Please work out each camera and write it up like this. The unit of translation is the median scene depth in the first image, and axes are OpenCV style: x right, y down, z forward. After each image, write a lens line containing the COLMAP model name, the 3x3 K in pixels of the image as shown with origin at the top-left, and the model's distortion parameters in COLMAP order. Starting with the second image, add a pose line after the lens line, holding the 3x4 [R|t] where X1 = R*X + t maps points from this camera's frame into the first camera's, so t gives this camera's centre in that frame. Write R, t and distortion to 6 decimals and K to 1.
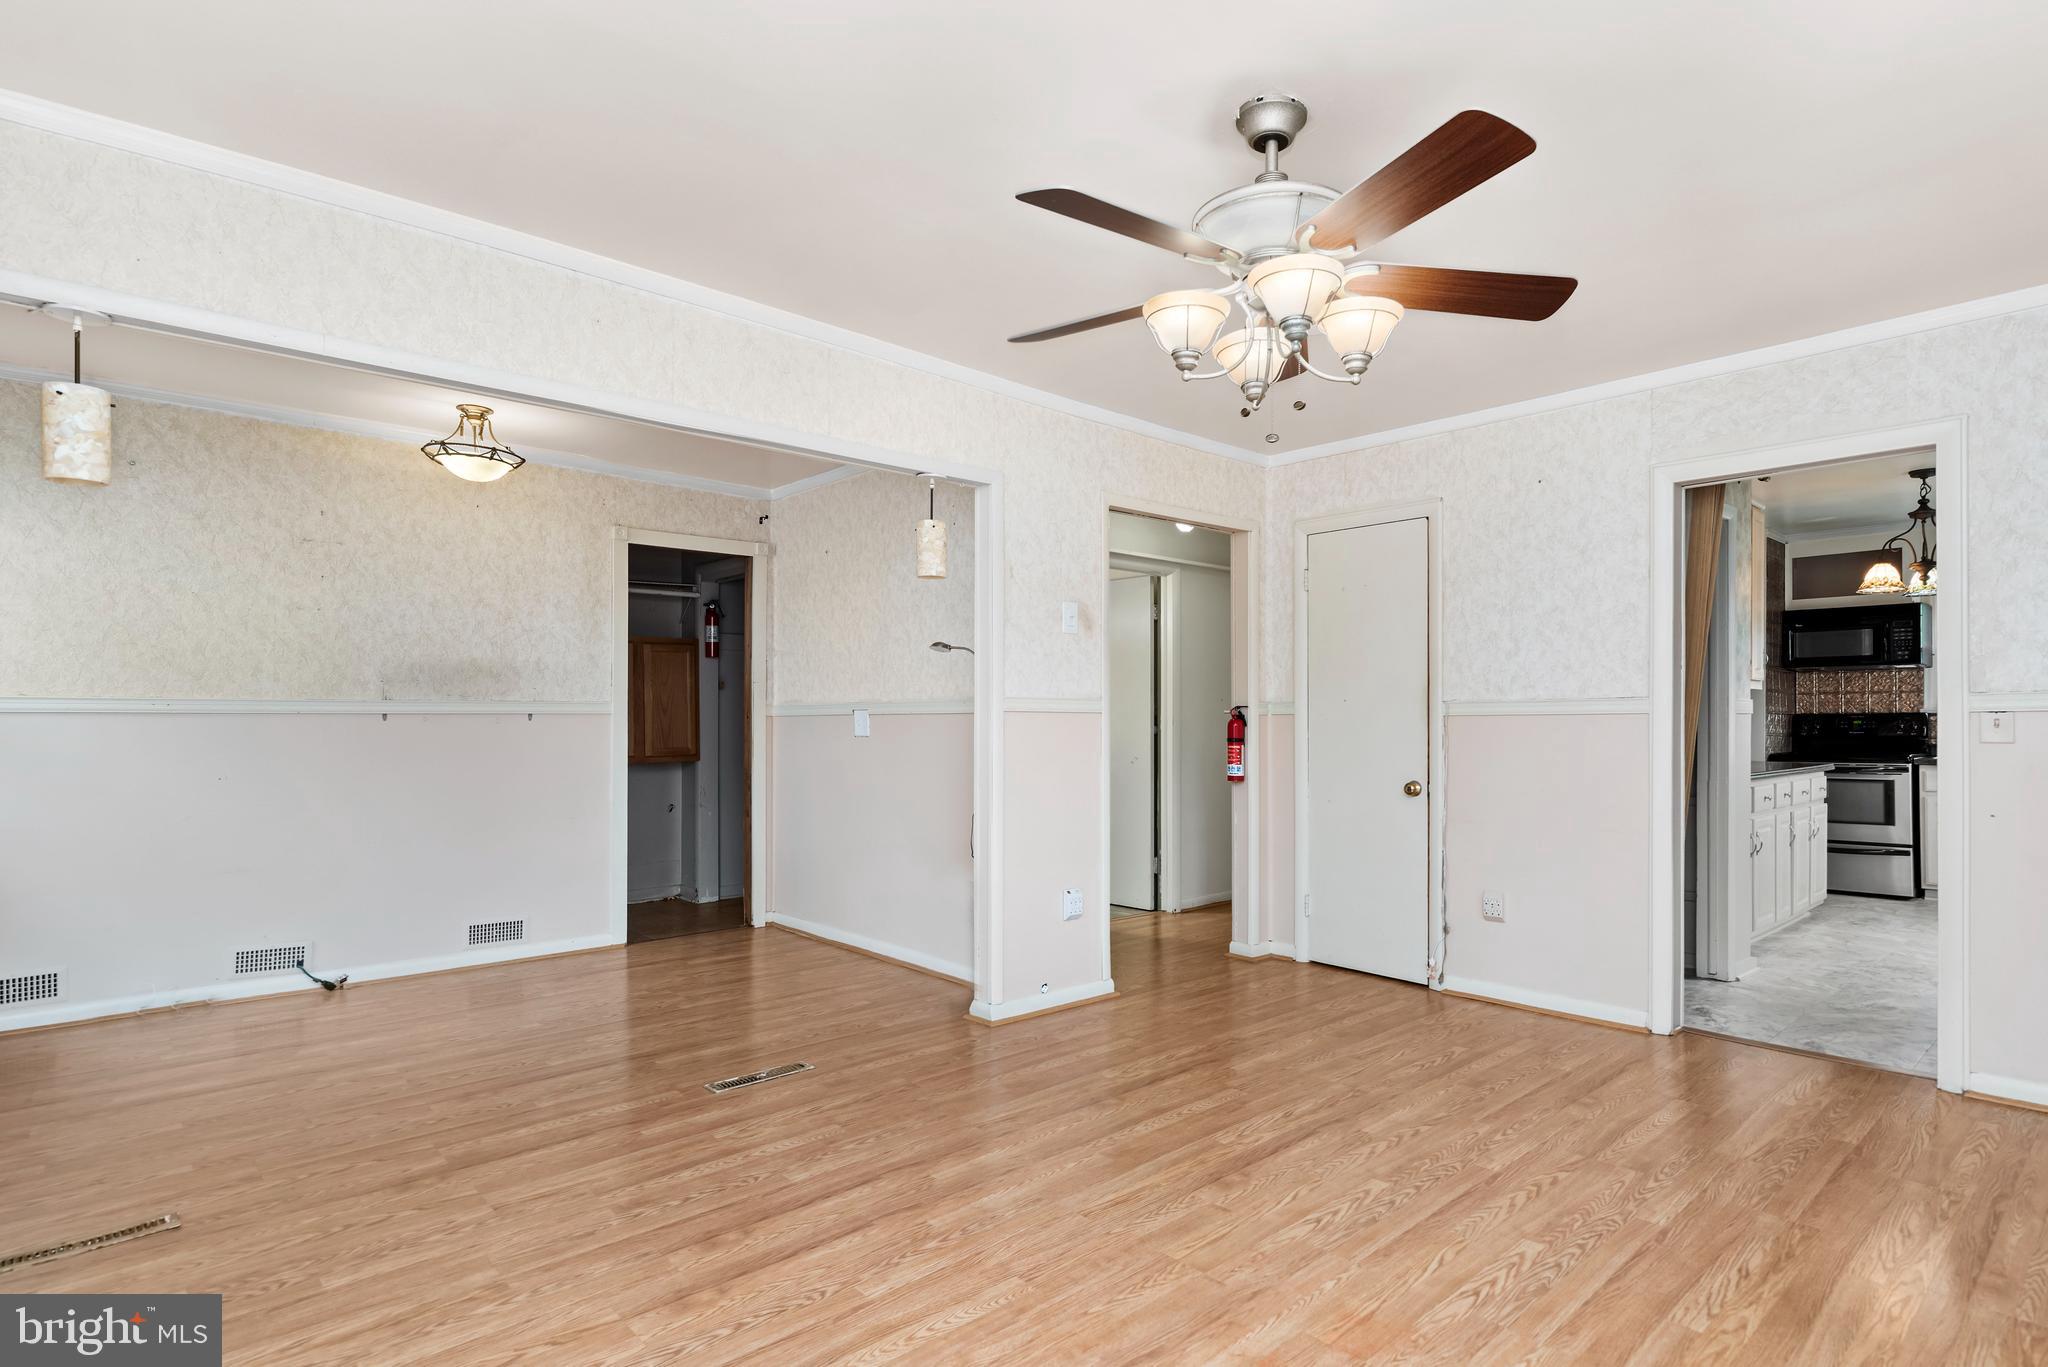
lens RADIAL K [[1045.0, 0, 1038.2], [0, 1045.0, 717.0], [0, 0, 1]] dist [0.004162, -0.000715]
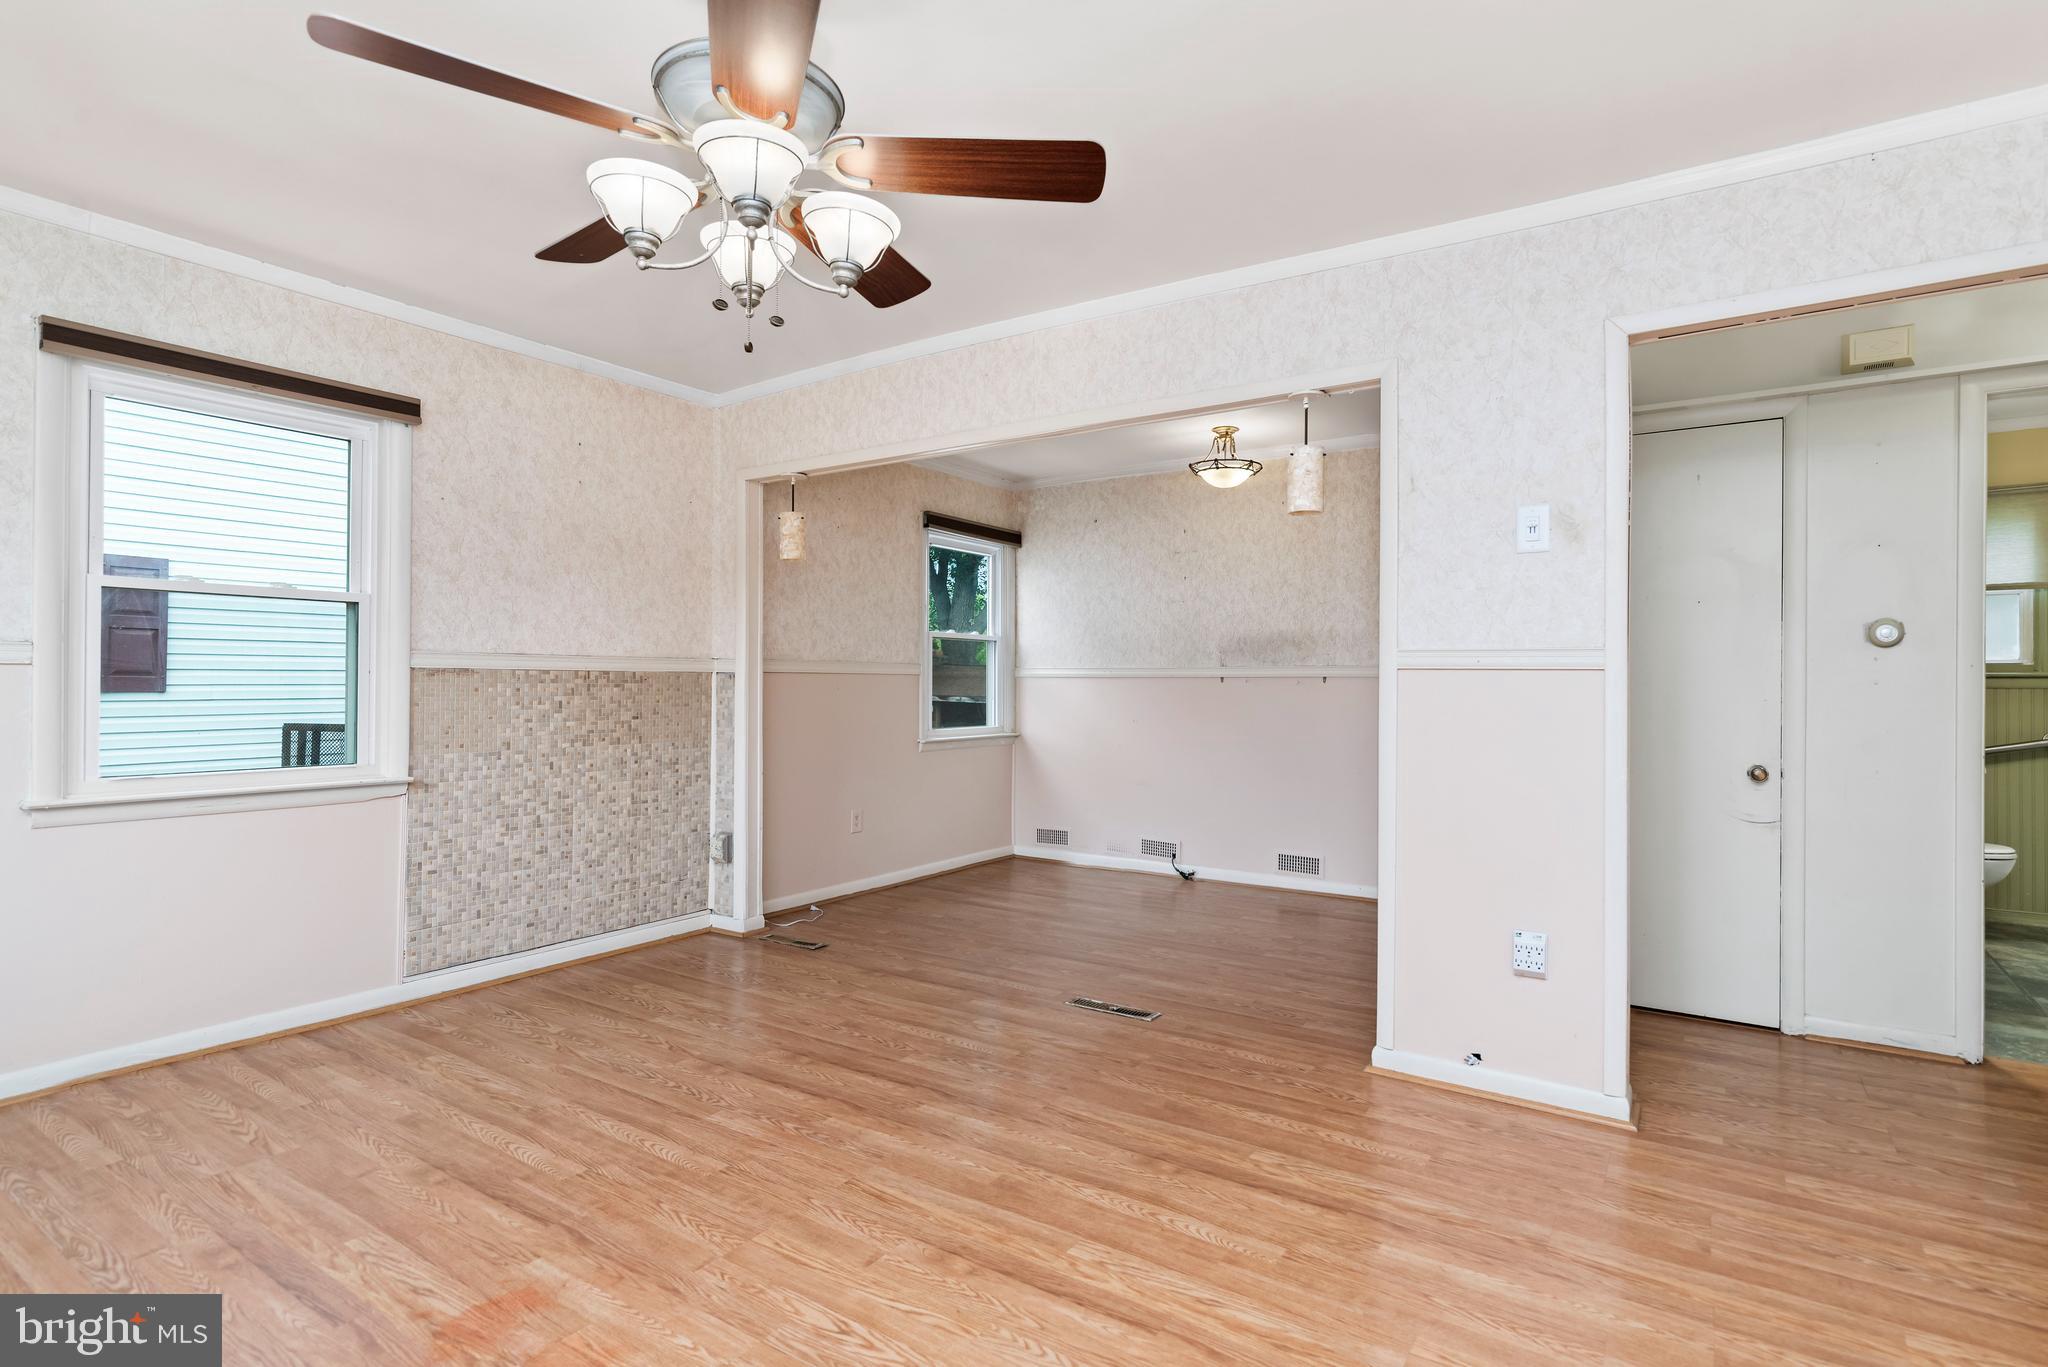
lens RADIAL K [[995.6, 0, 1075.2], [0, 995.6, 680.2], [0, 0, 1]] dist [0.004004, -0.000198]
pose [[0.263538, -0.003655, -0.964642, 0.766348], [-0.001216, 0.999991, -0.004121, 0.008724], [0.964648, 0.002259, 0.263532, 0.734891]]
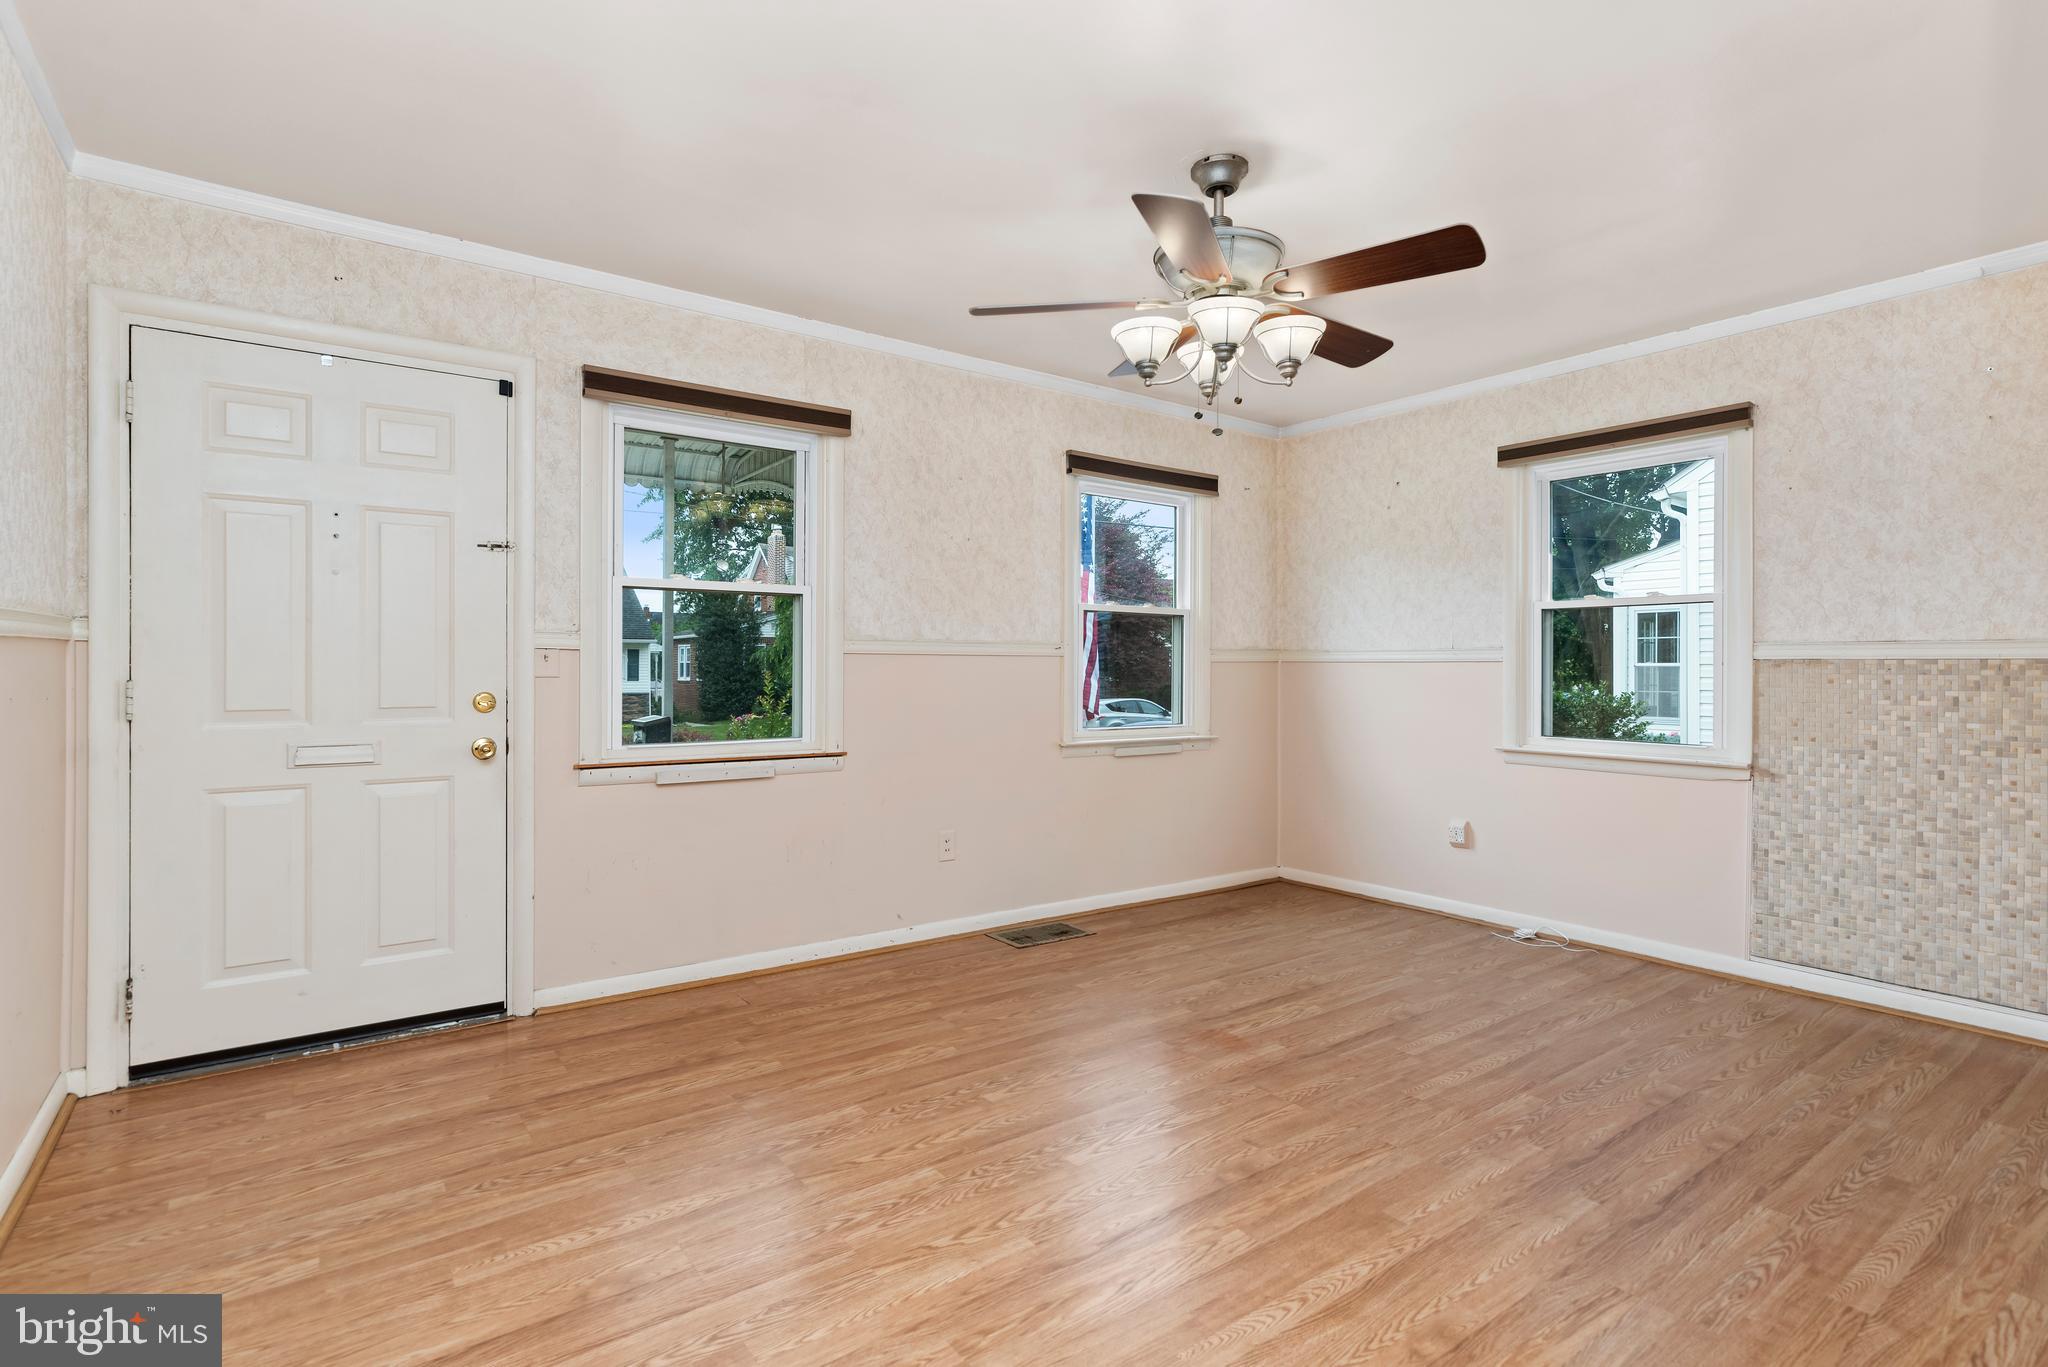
lens RADIAL K [[995.6, 0, 1021.9], [0, 995.6, 665.5], [0, 0, 1]] dist [0.004004, -0.000198]
pose [[-0.994845, -0.006793, 0.101184, 0.234724], [-0.007462, 0.999953, -0.006227, 0.011877], [-0.101137, -0.006950, -0.994848, 1.543139]]
